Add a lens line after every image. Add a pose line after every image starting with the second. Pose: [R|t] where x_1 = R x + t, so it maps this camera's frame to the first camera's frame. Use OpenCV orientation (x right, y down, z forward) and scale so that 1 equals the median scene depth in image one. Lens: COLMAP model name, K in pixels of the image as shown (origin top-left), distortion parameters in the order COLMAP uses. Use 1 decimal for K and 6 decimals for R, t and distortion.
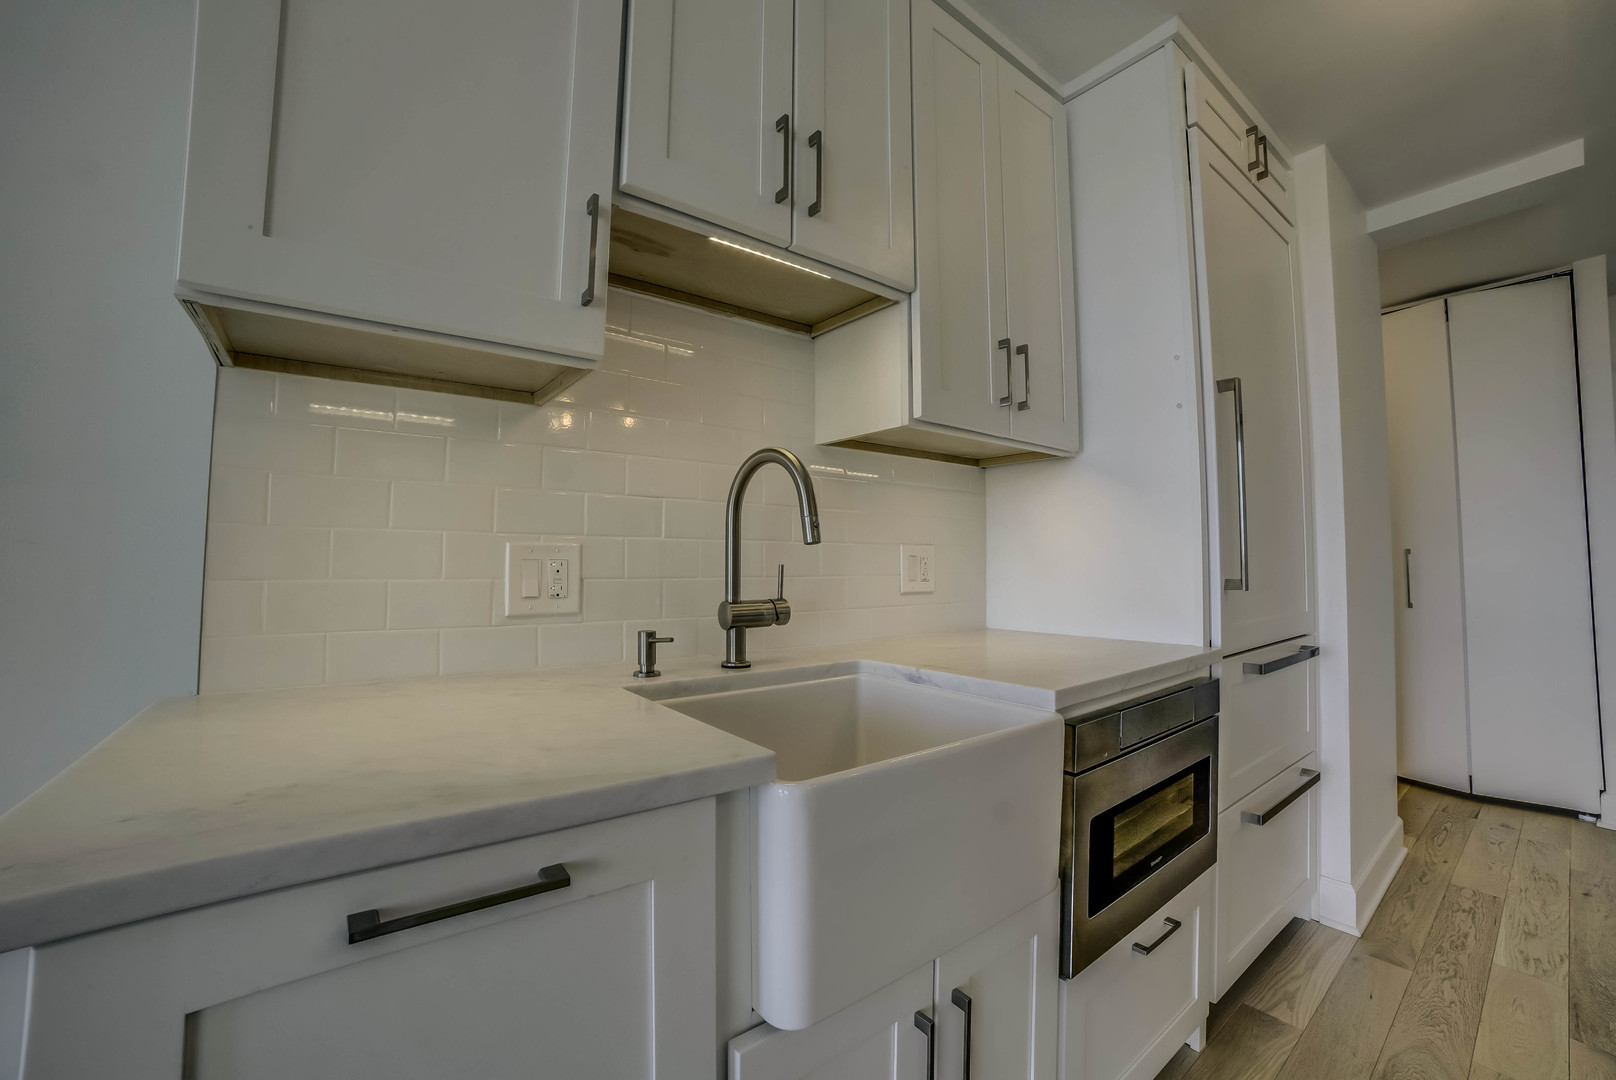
lens RADIAL K [[674.4, 0, 799.7], [0, 674.4, 522.0], [0, 0, 1]] dist [-0.099450, 0.030766]
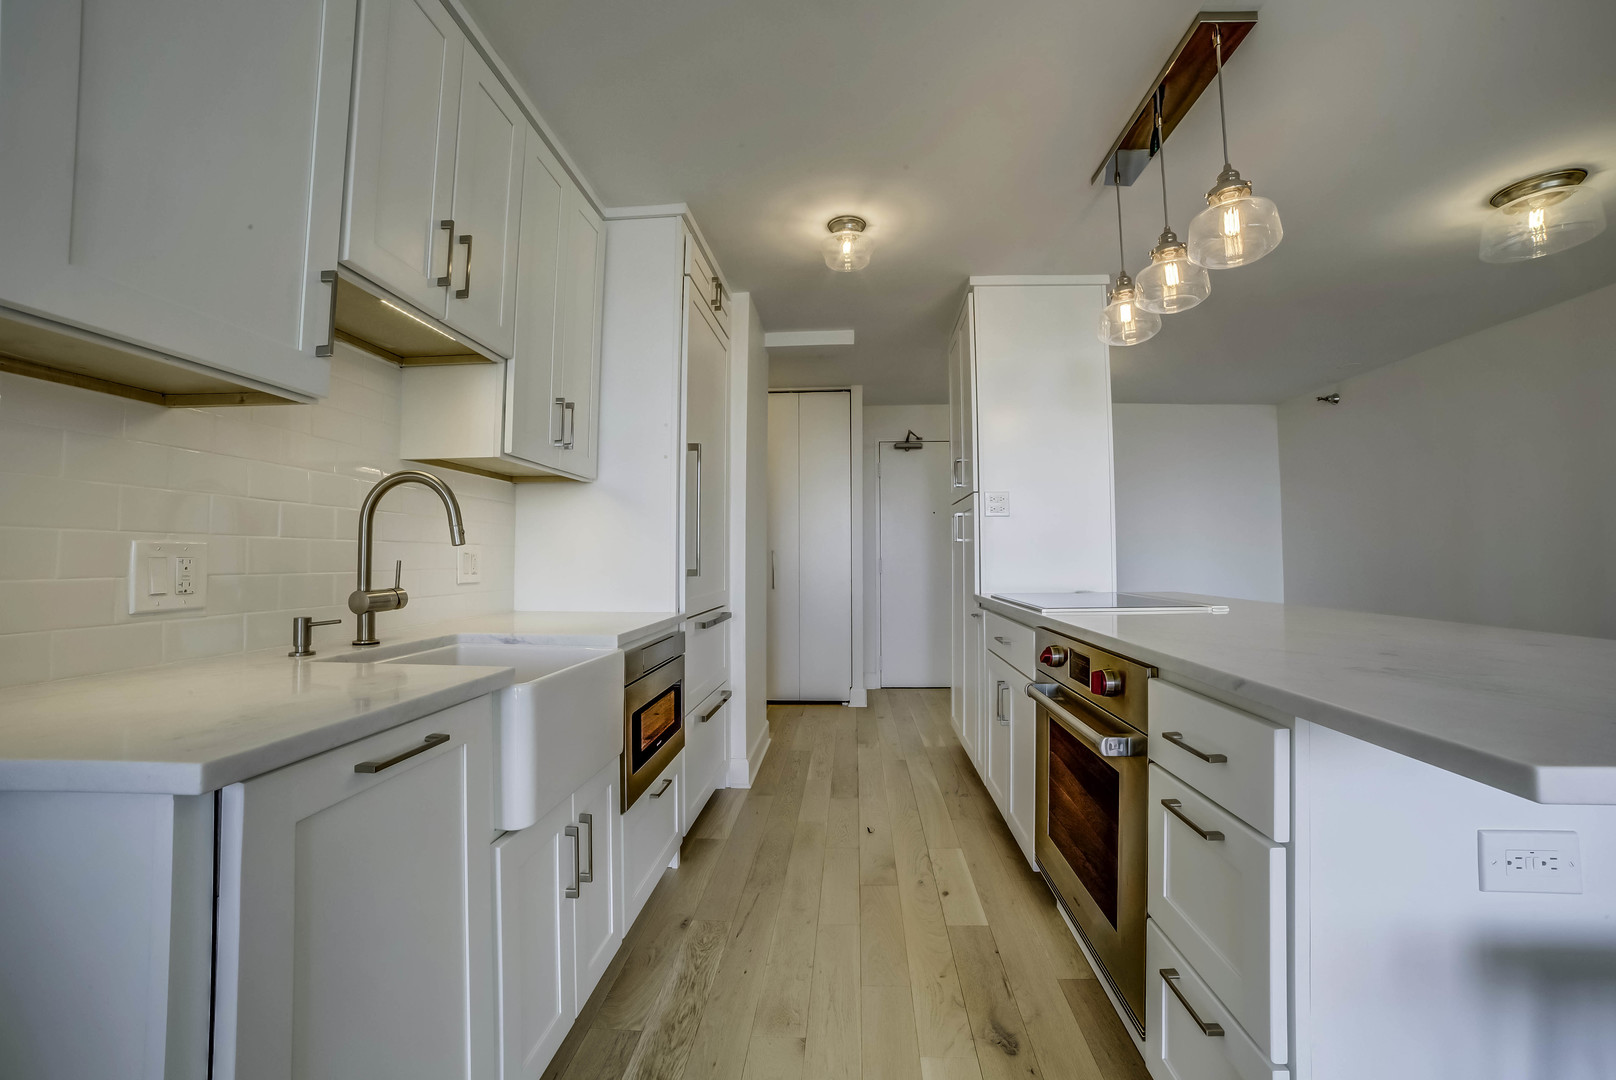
lens RADIAL K [[674.4, 0, 799.7], [0, 674.4, 522.0], [0, 0, 1]] dist [-0.099450, 0.030766]
pose [[0.684399, 0.032365, 0.728389, -0.385808], [-0.035514, 0.999308, -0.011034, -0.020120], [-0.728242, -0.018316, 0.685075, -0.346778]]
